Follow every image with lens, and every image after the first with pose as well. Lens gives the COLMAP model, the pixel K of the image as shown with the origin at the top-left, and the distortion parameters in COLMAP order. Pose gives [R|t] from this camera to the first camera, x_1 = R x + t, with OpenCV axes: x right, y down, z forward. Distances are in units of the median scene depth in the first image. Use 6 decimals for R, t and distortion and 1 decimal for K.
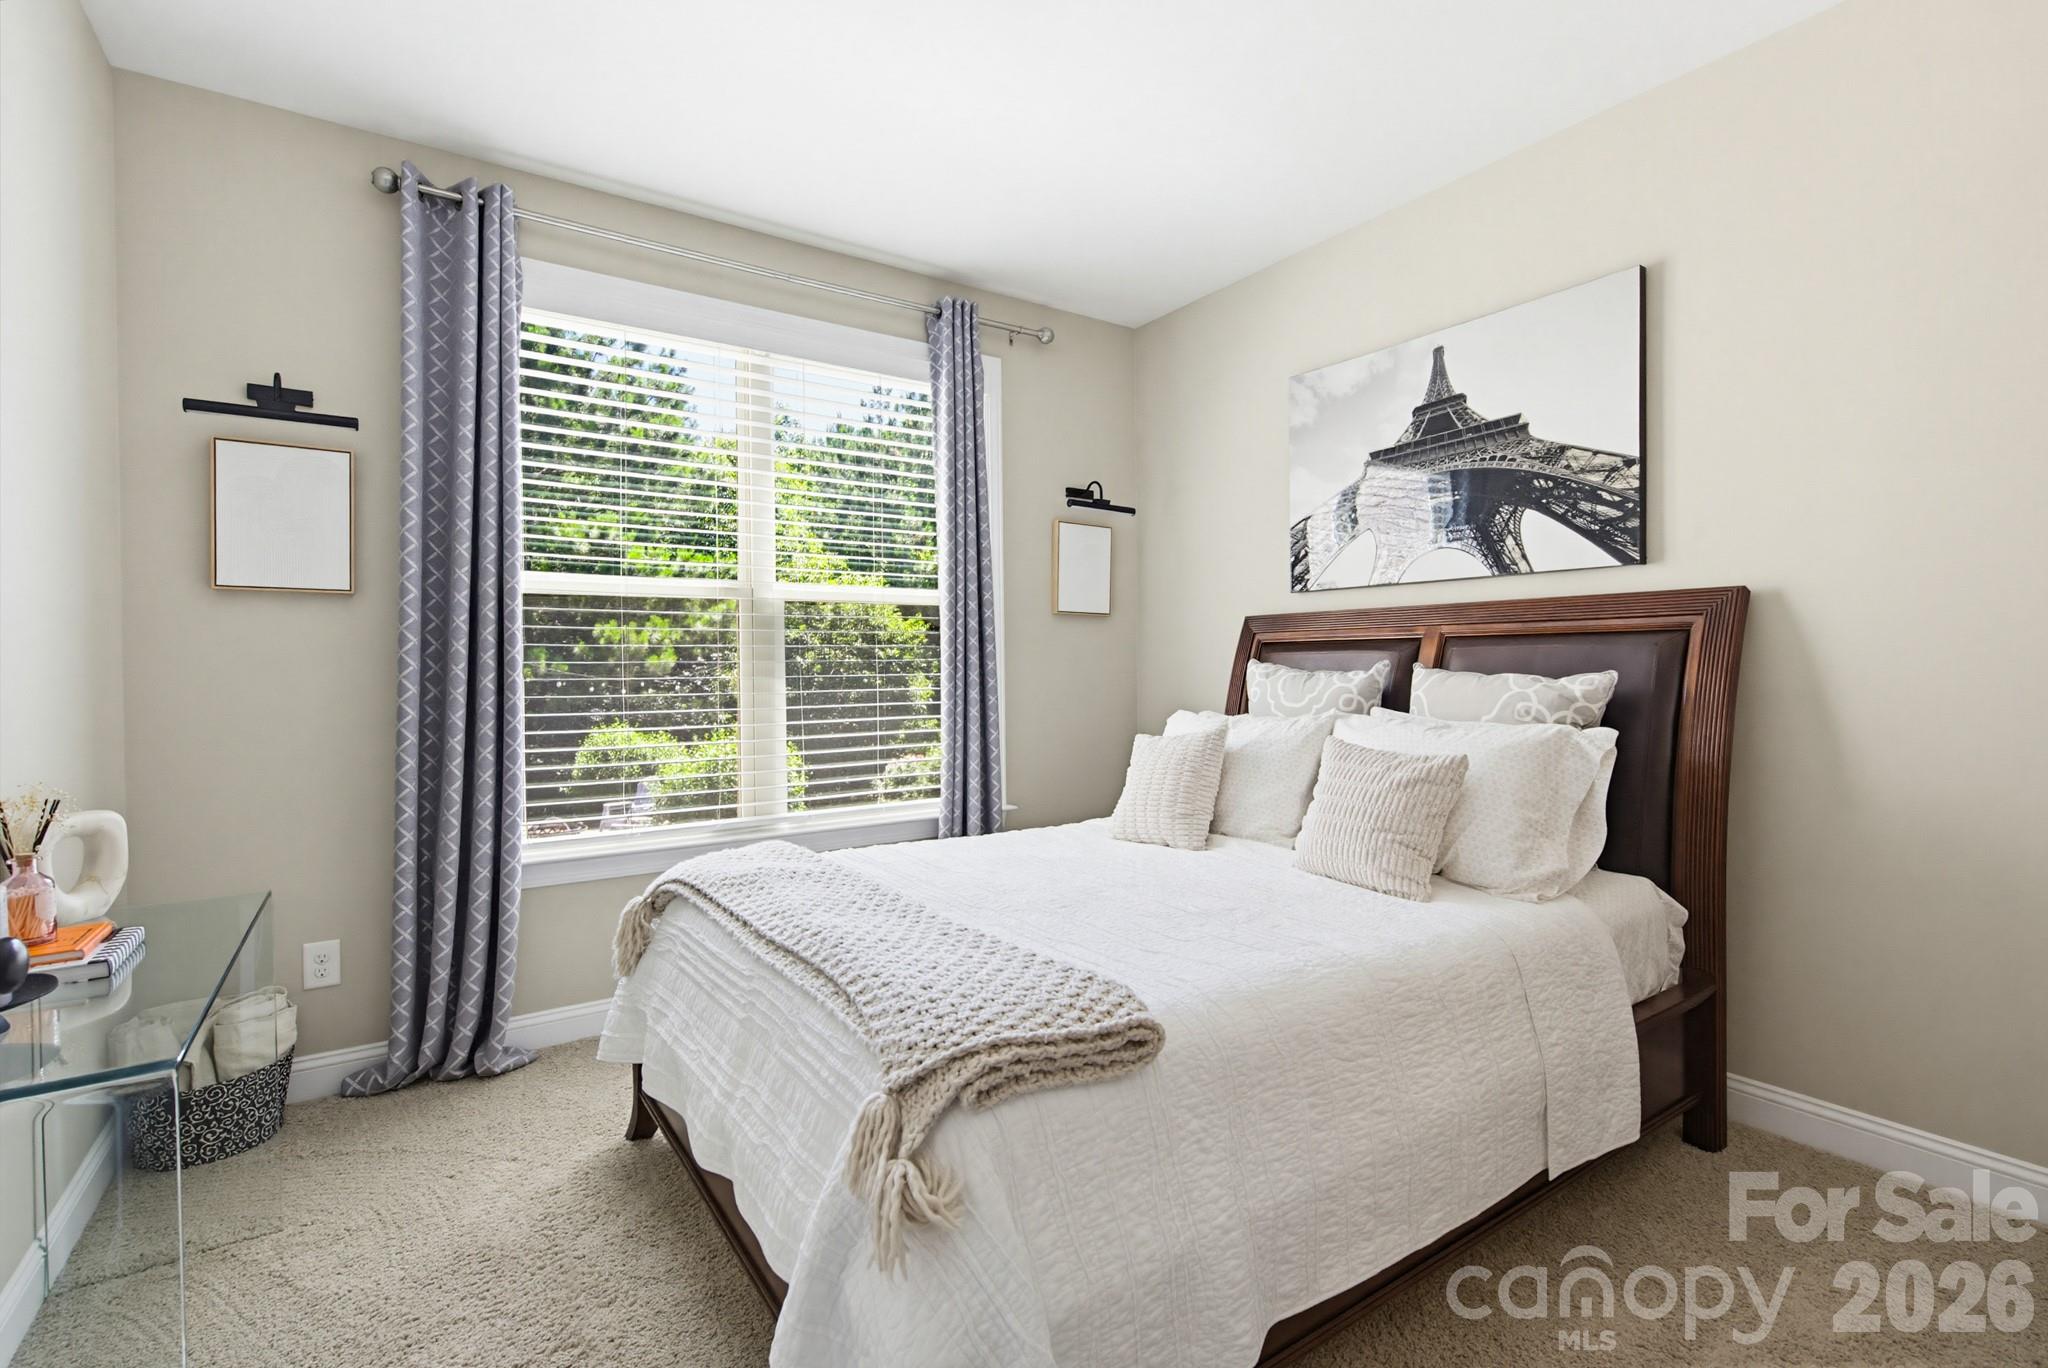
lens RADIAL K [[921.2, 0, 1015.1], [0, 921.2, 687.6], [0, 0, 1]] dist [0.001461, -0.000056]
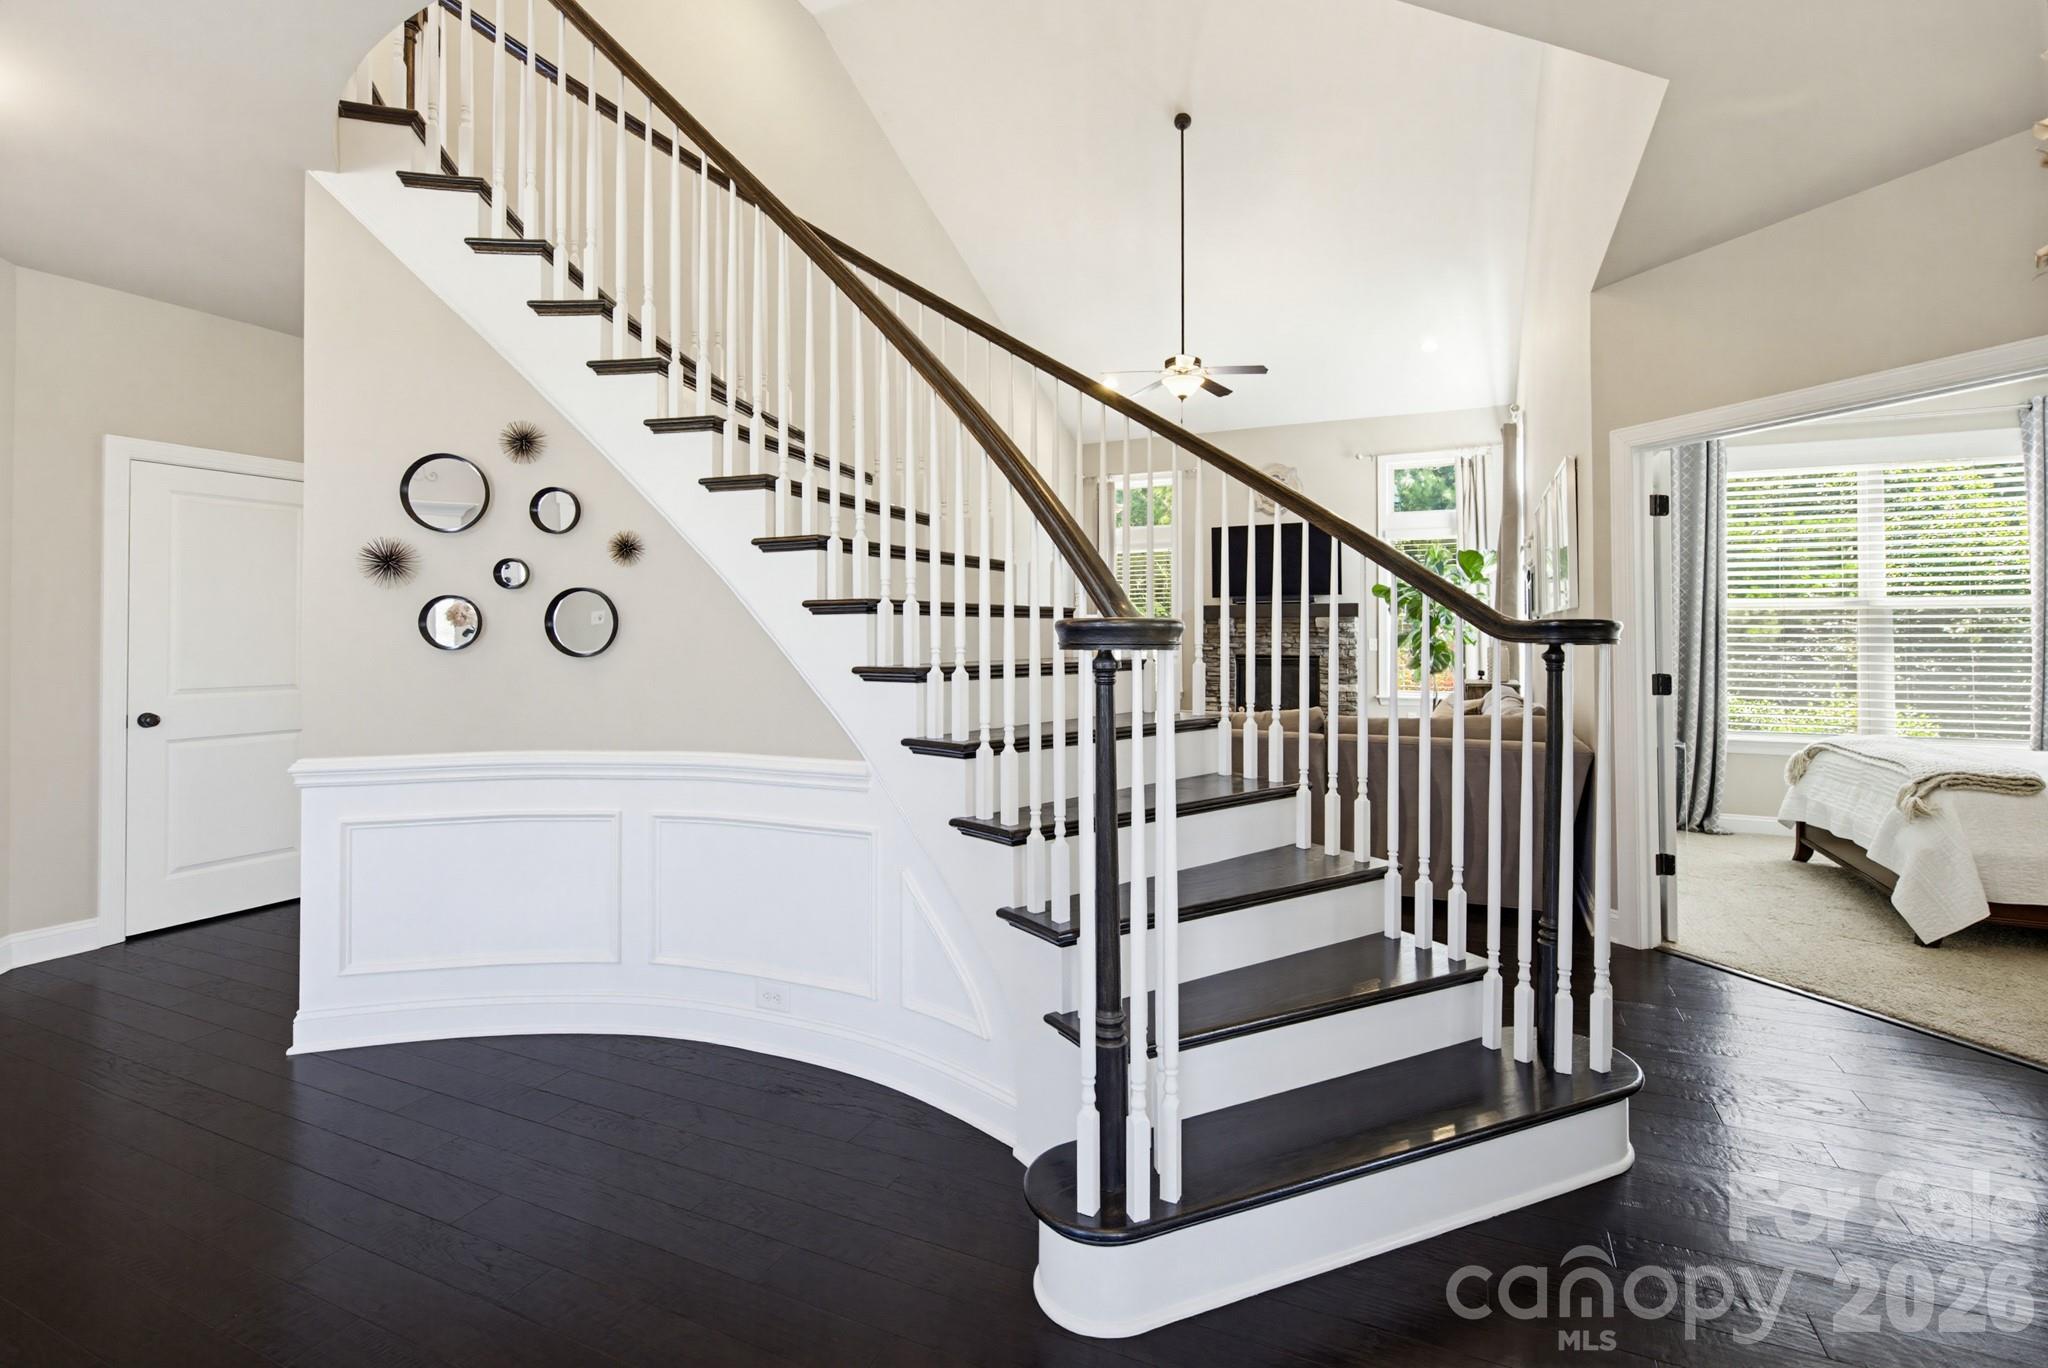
lens RADIAL K [[944.0, 0, 1019.6], [0, 944.0, 633.9], [0, 0, 1]] dist [0.005541, 0.000571]
pose [[0.536217, -0.000593, -0.844080, 0.475919], [-0.007656, 0.999955, -0.005566, -0.036139], [0.844046, 0.009447, 0.536188, -1.669786]]
